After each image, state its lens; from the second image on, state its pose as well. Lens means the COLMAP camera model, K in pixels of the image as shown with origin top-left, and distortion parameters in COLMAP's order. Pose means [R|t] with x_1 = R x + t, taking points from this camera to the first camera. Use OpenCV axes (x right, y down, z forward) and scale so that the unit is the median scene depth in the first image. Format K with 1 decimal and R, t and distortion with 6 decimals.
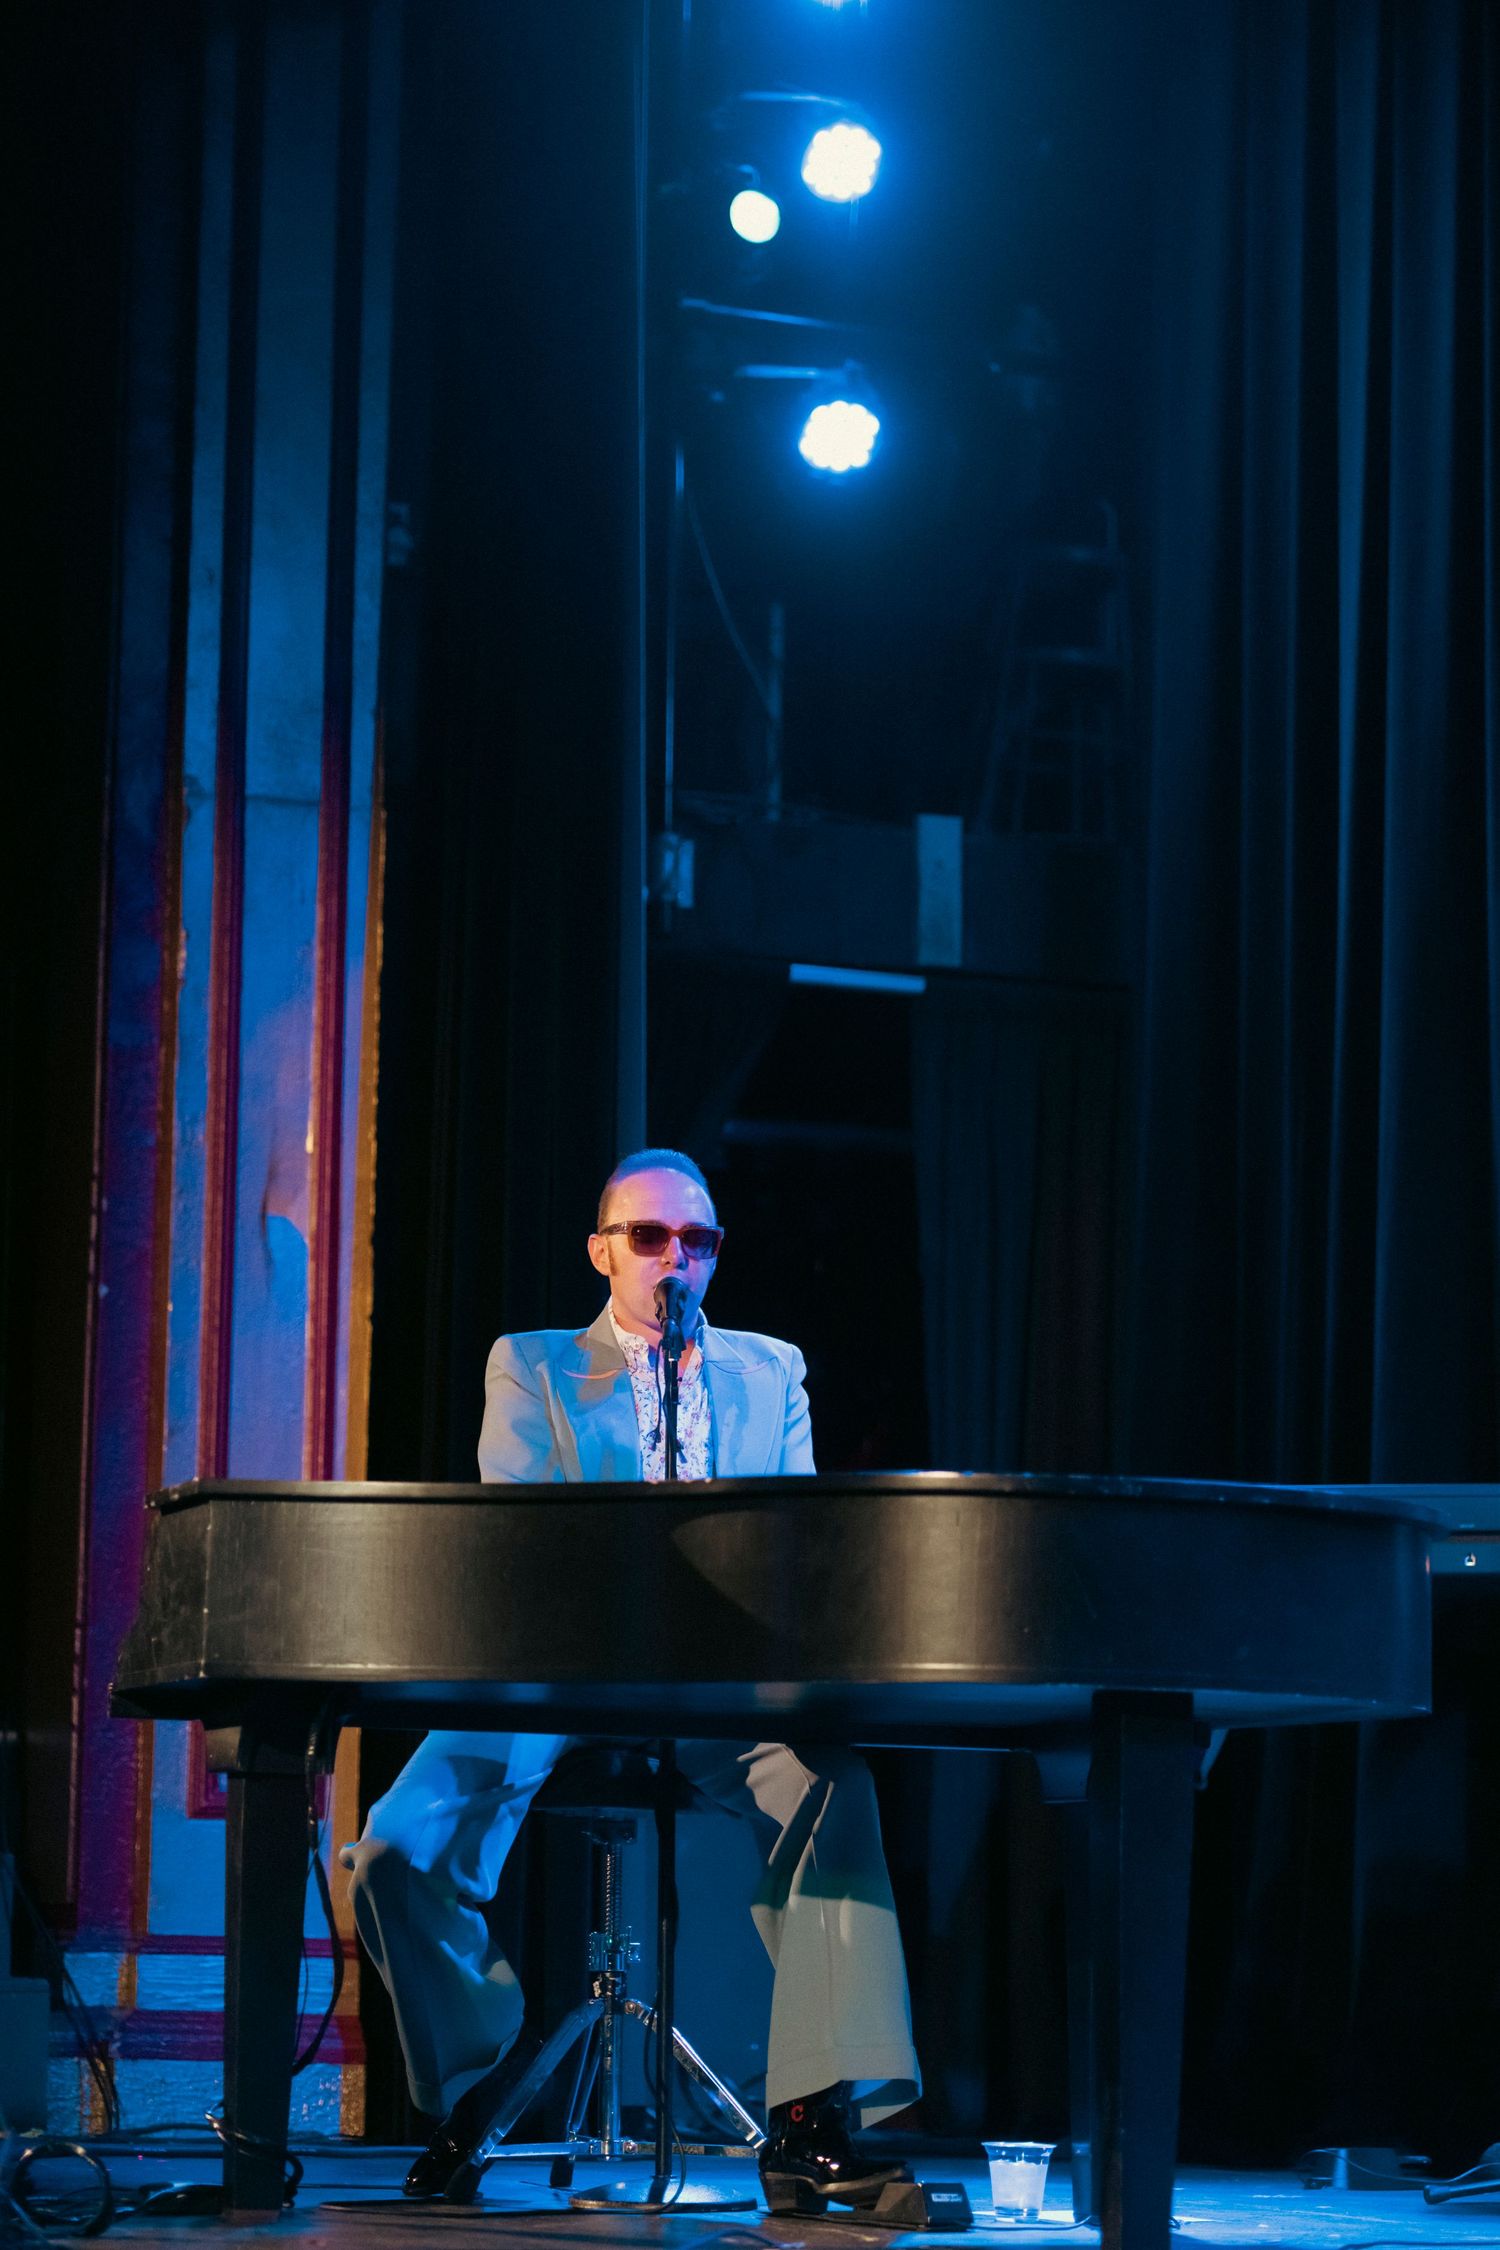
lens RADIAL K [[5366.3, 0, 750.0], [0, 5366.3, 1125.0], [0, 0, 1]] dist [0.034504, -0.027656]
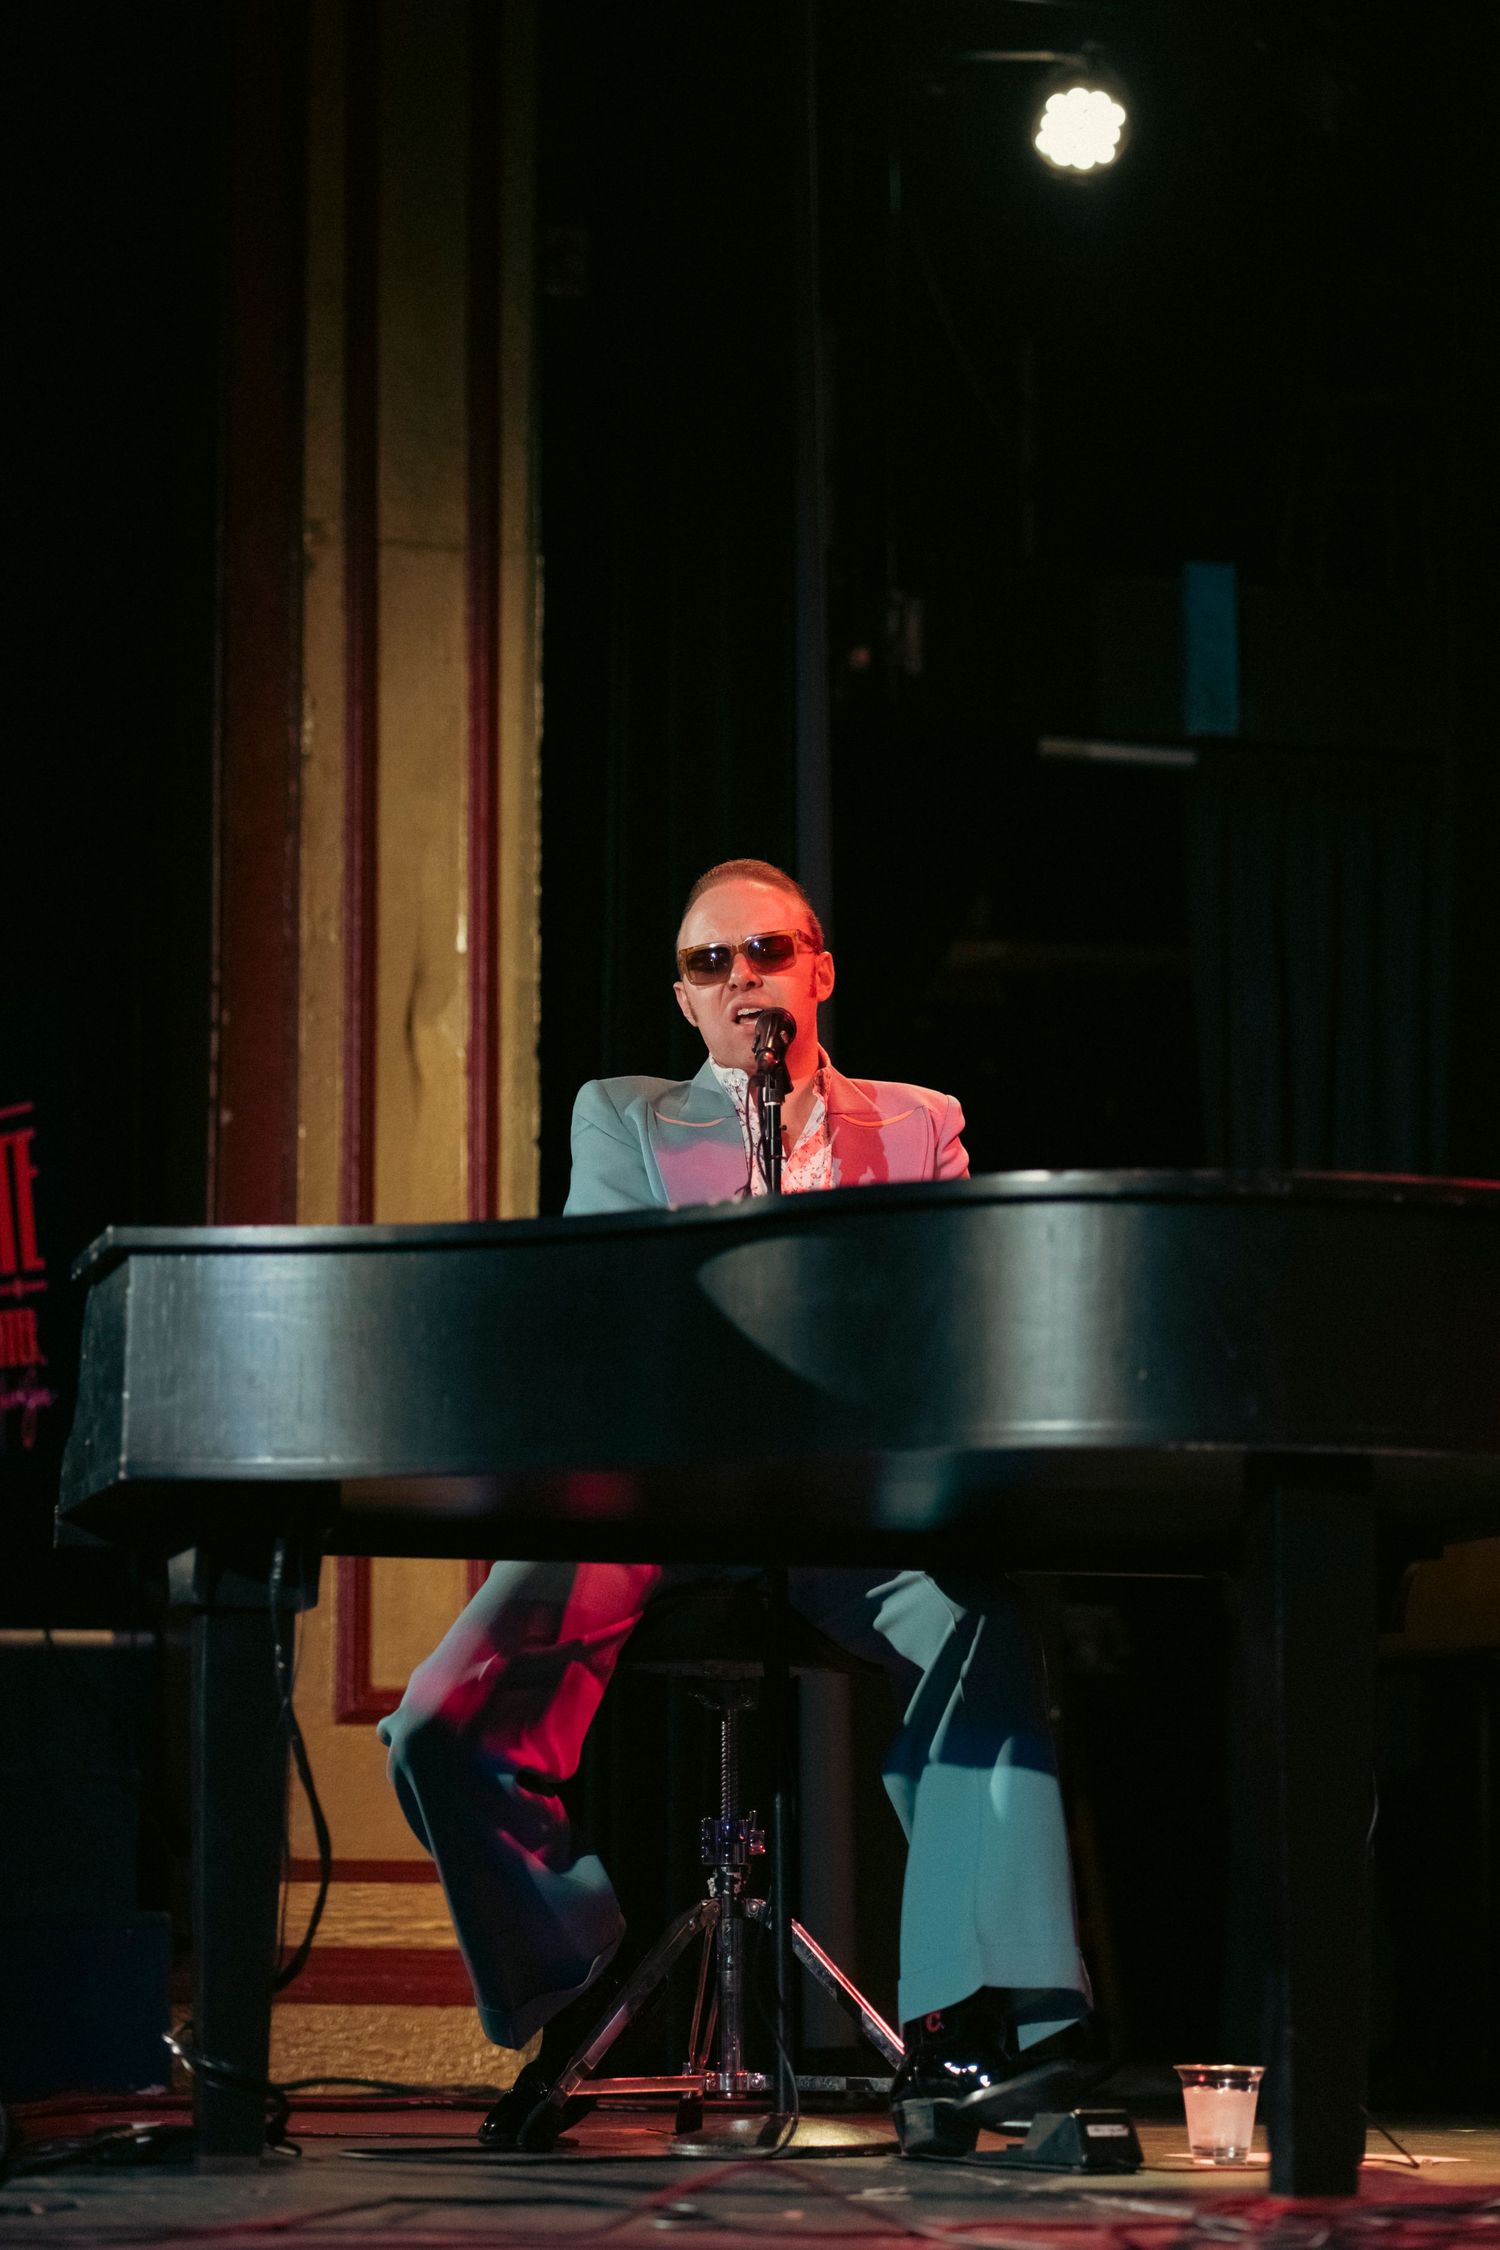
lens RADIAL K [[5366.3, 0, 750.0], [0, 5366.3, 1125.0], [0, 0, 1]] dist [0.034504, -0.027656]
pose [[0.995601, -0.029507, -0.088924, 0.051466], [0.029444, 0.999564, -0.002017, 0.046571], [0.088944, -0.000610, 0.996036, 0.188644]]
